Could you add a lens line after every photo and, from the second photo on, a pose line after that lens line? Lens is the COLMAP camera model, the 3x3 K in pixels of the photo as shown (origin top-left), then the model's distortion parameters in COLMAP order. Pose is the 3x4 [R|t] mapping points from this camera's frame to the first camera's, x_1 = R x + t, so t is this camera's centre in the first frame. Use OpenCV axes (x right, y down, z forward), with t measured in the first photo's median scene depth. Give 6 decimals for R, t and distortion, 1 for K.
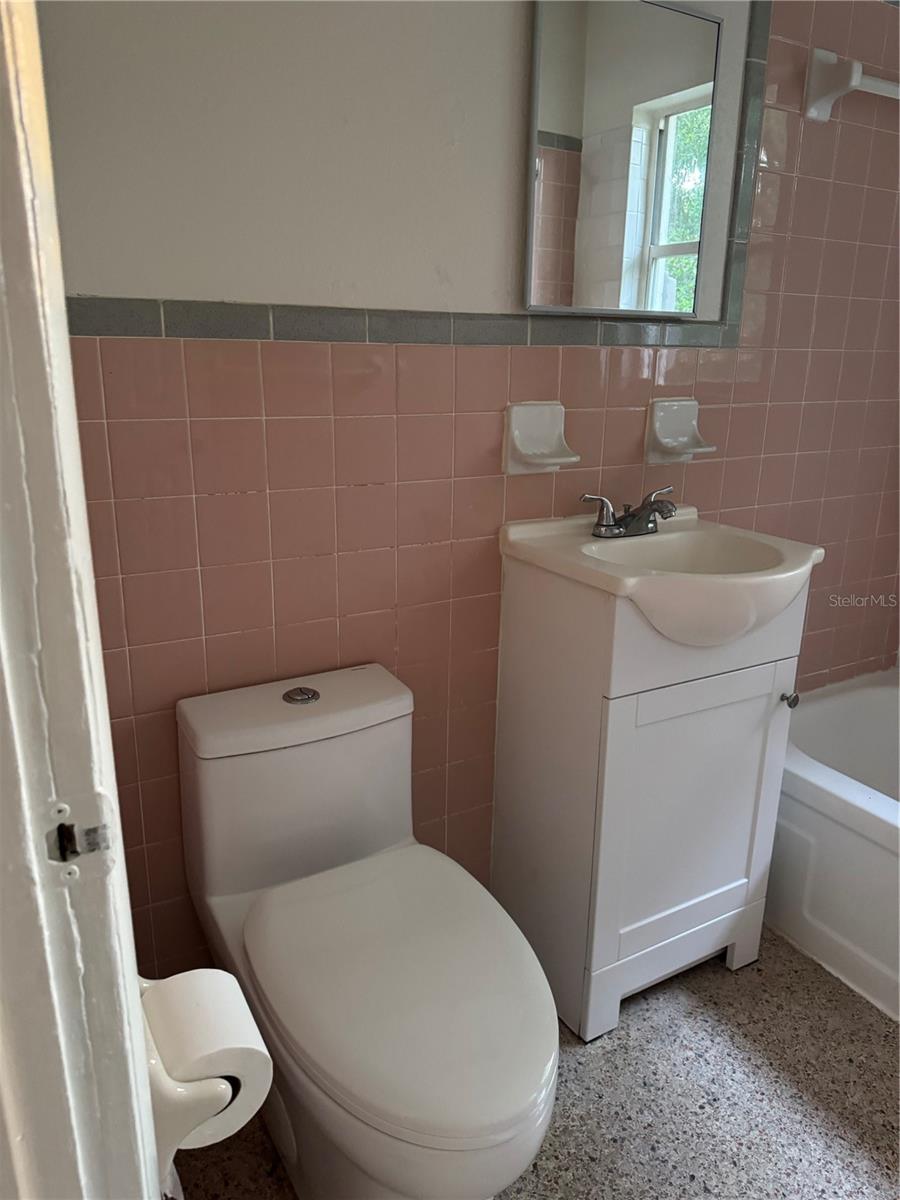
lens RADIAL K [[848.6, 0, 450.5], [0, 848.6, 596.8], [0, 0, 1]] dist [0.051022, -0.051956]
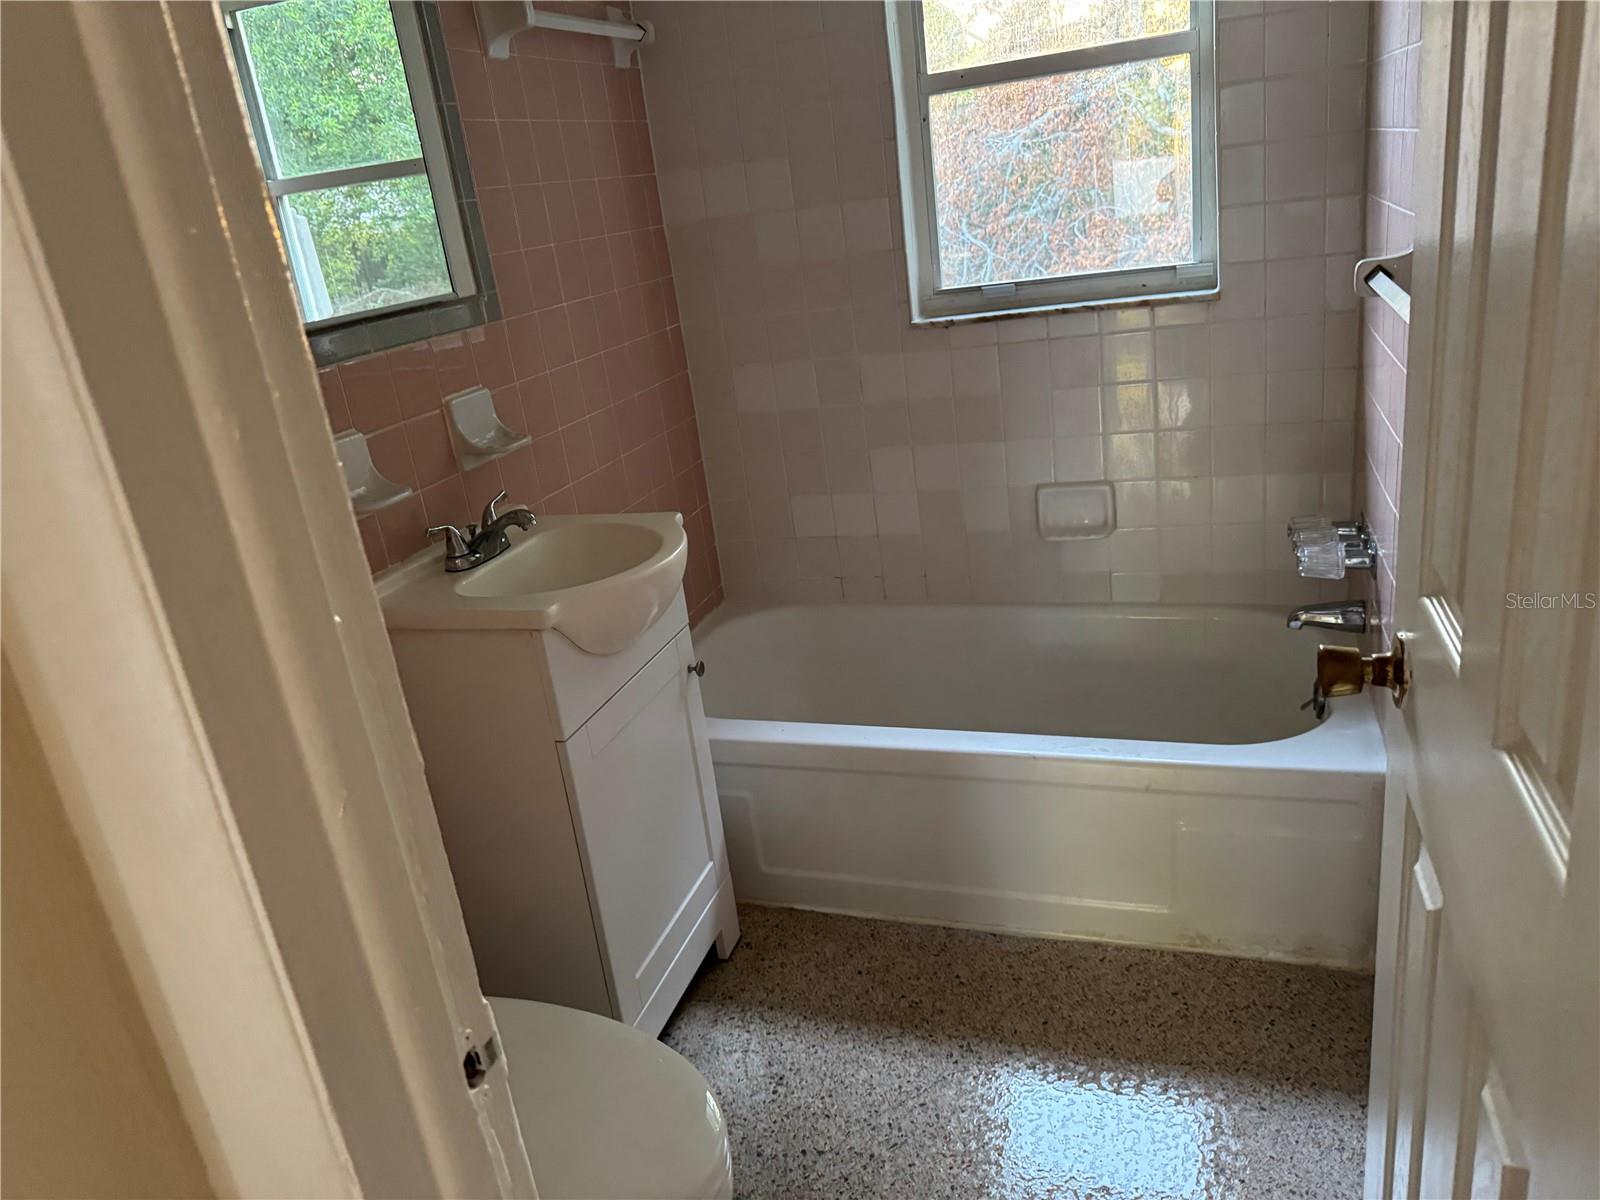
lens RADIAL K [[1131.5, 0, 788.5], [0, 1131.5, 595.4], [0, 0, 1]] dist [0.051022, -0.051956]
pose [[0.745069, -0.327690, 0.580939, -0.238714], [0.317036, 0.940300, 0.123789, -0.082389], [-0.586822, 0.091948, 0.804479, -0.092644]]
